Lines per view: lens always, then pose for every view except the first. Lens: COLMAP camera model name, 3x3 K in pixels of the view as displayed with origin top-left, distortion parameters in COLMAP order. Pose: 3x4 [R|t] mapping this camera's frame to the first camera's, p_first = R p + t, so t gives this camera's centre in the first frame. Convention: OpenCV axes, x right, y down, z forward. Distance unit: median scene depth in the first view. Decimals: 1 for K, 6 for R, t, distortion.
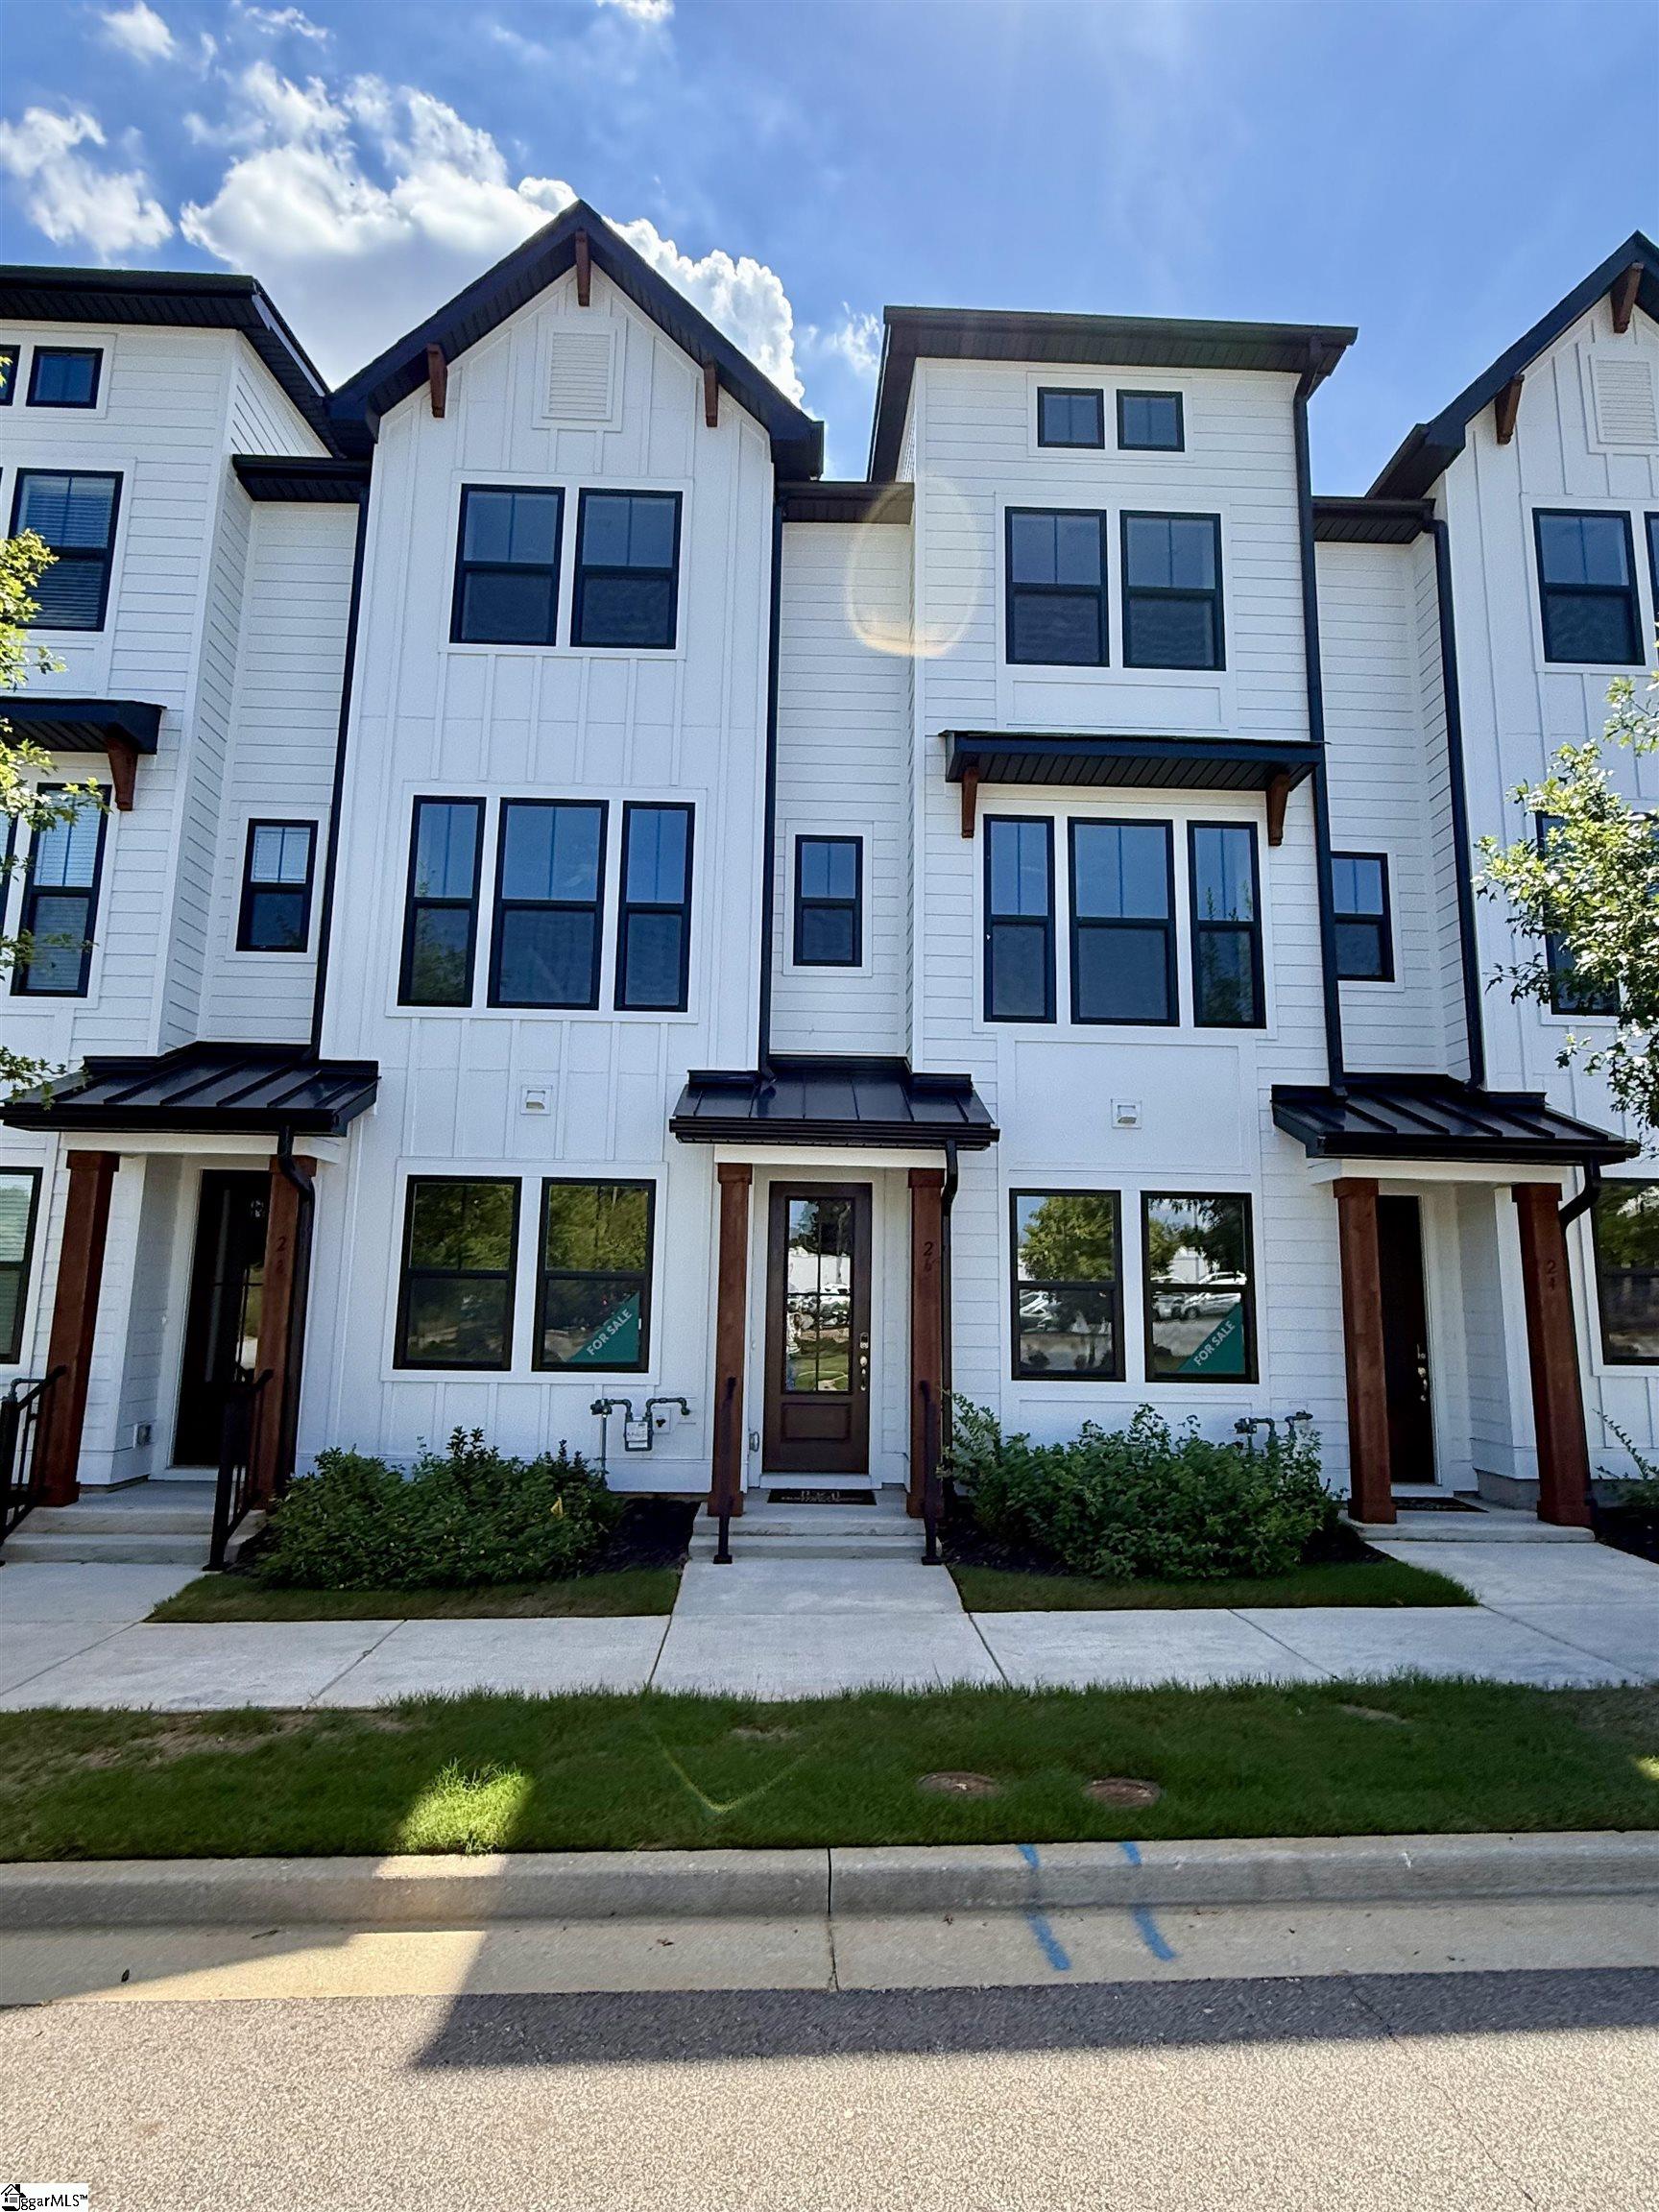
lens RADIAL K [[1202.5, 0, 823.2], [0, 1202.5, 1112.3], [0, 0, 1]] dist [0.003735, -0.001381]
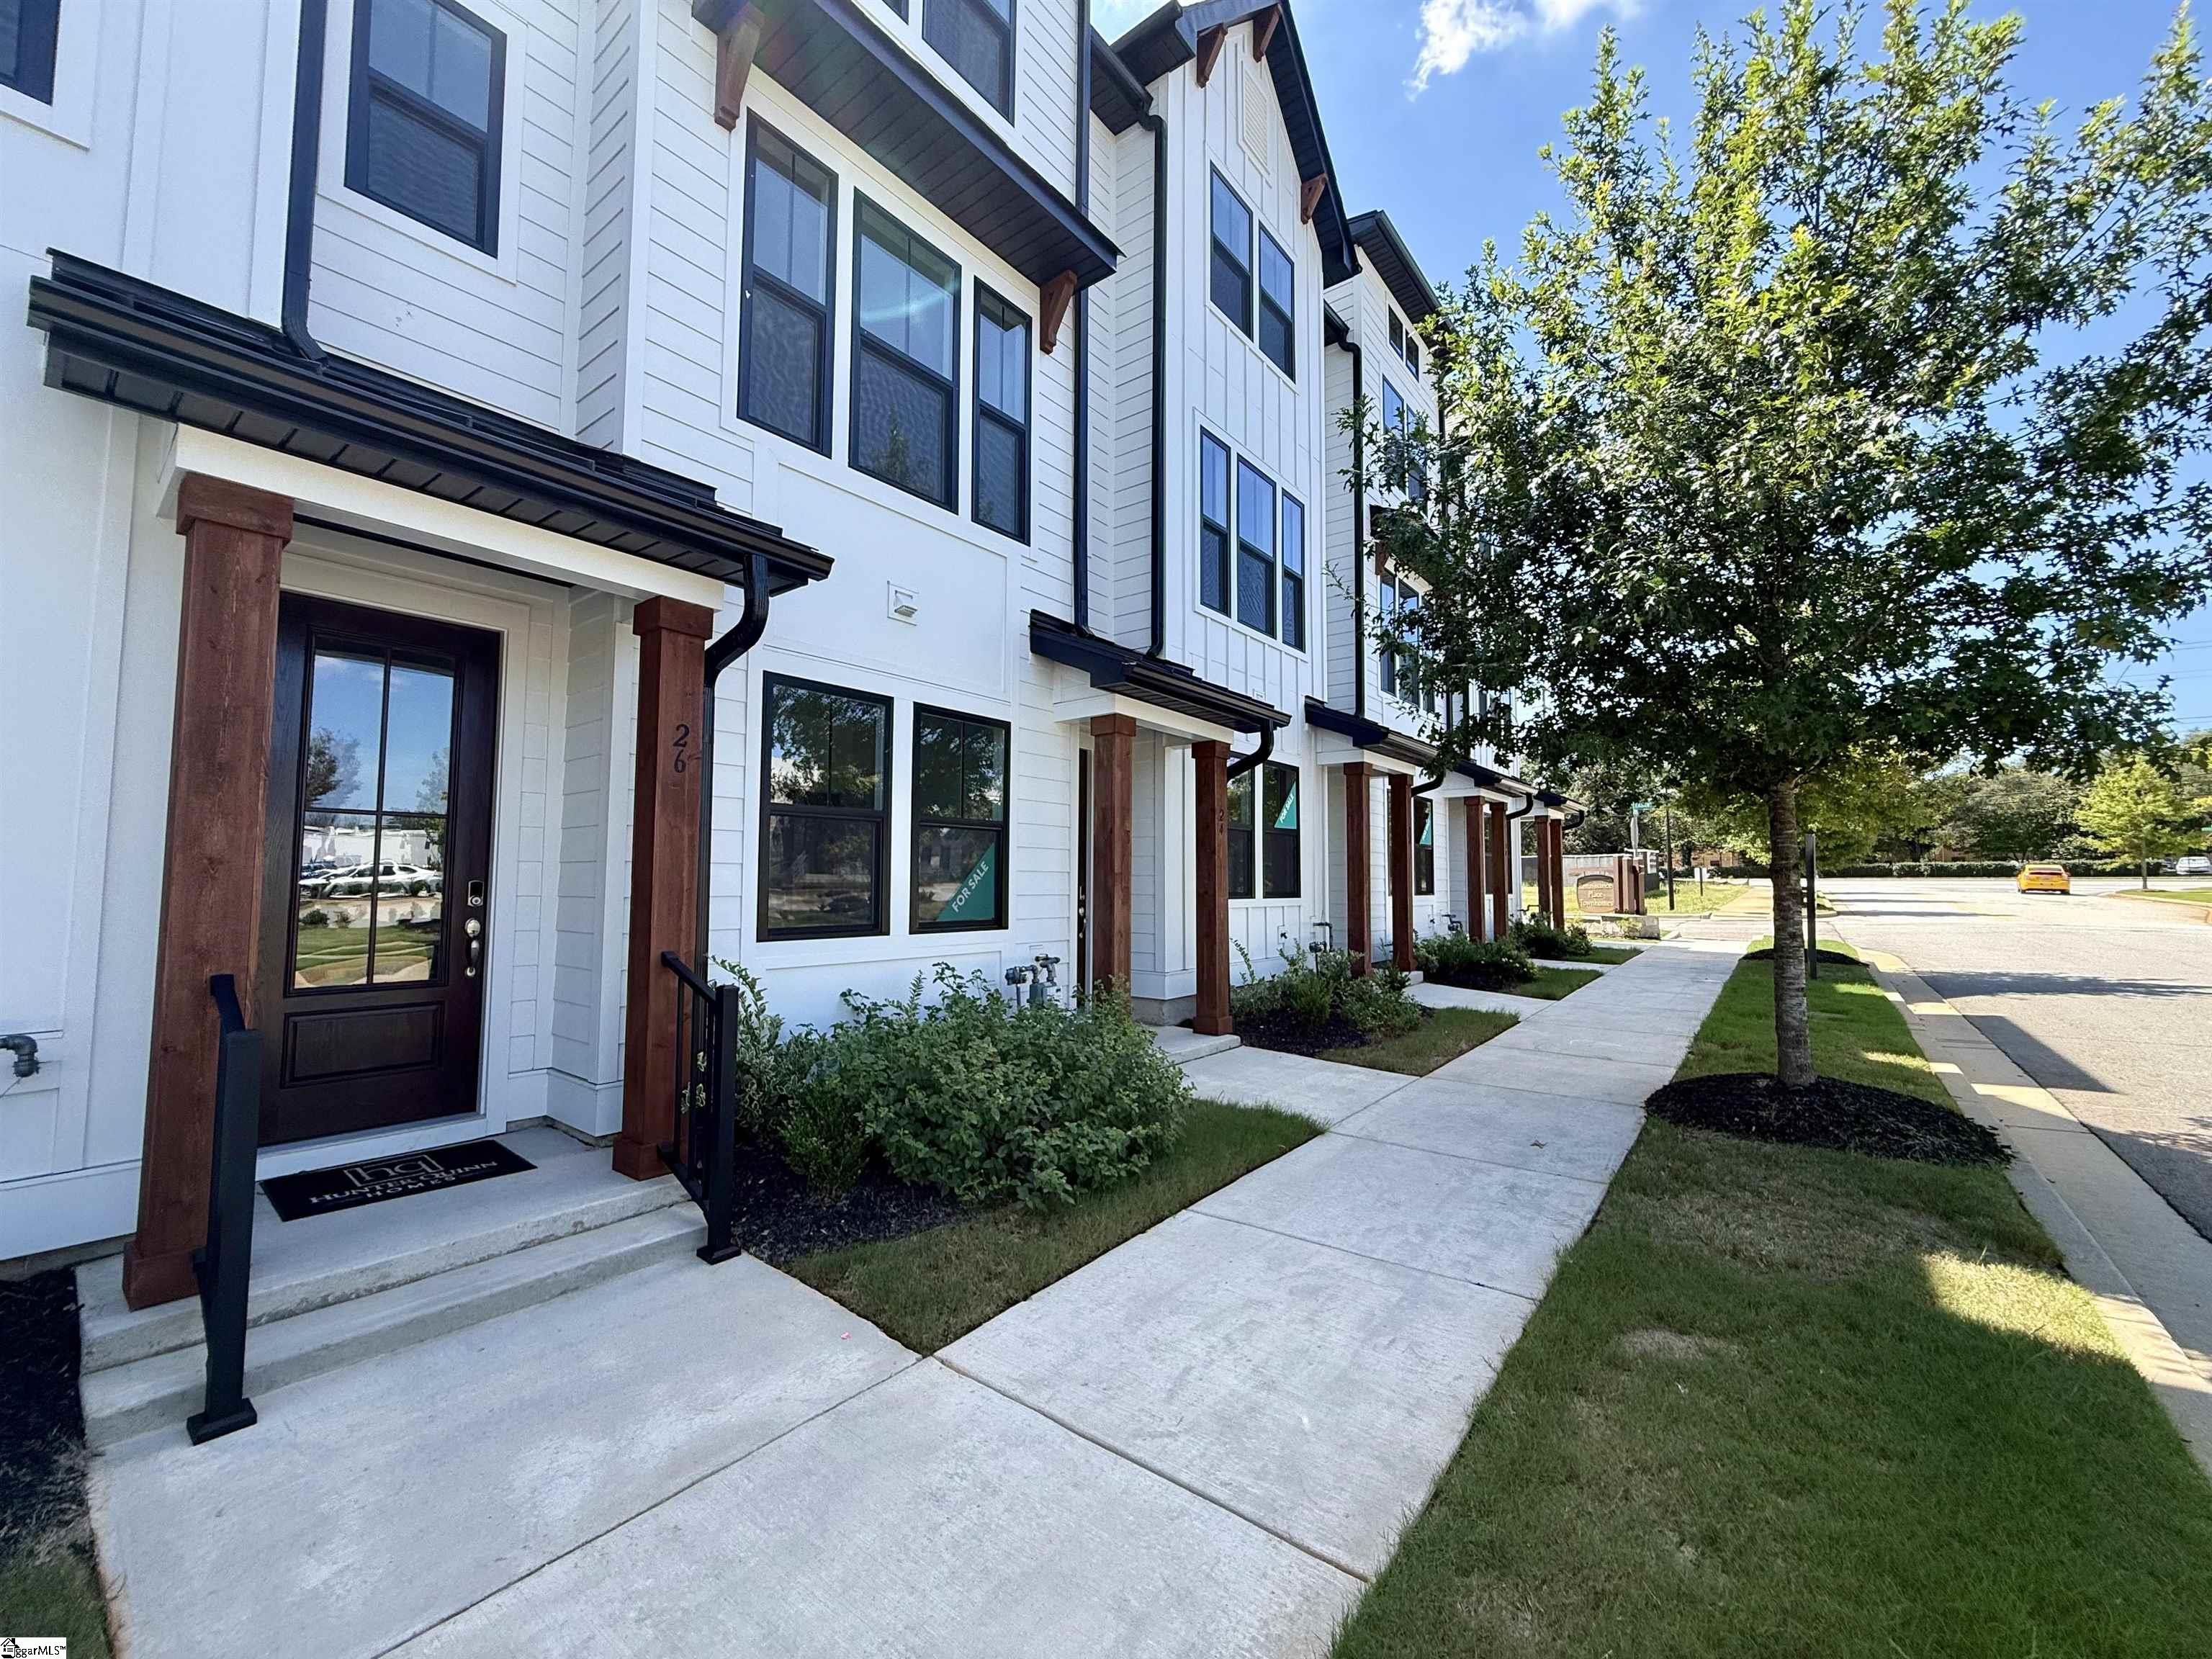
lens RADIAL K [[884.4, 0, 1101.1], [0, 884.4, 833.9], [0, 0, 1]] dist [-0.002177, 0.000617]
pose [[0.648792, 0.031096, 0.760330, -0.100565], [-0.112584, 0.992091, 0.055495, 0.103390], [-0.752591, -0.121606, 0.647162, 0.495766]]
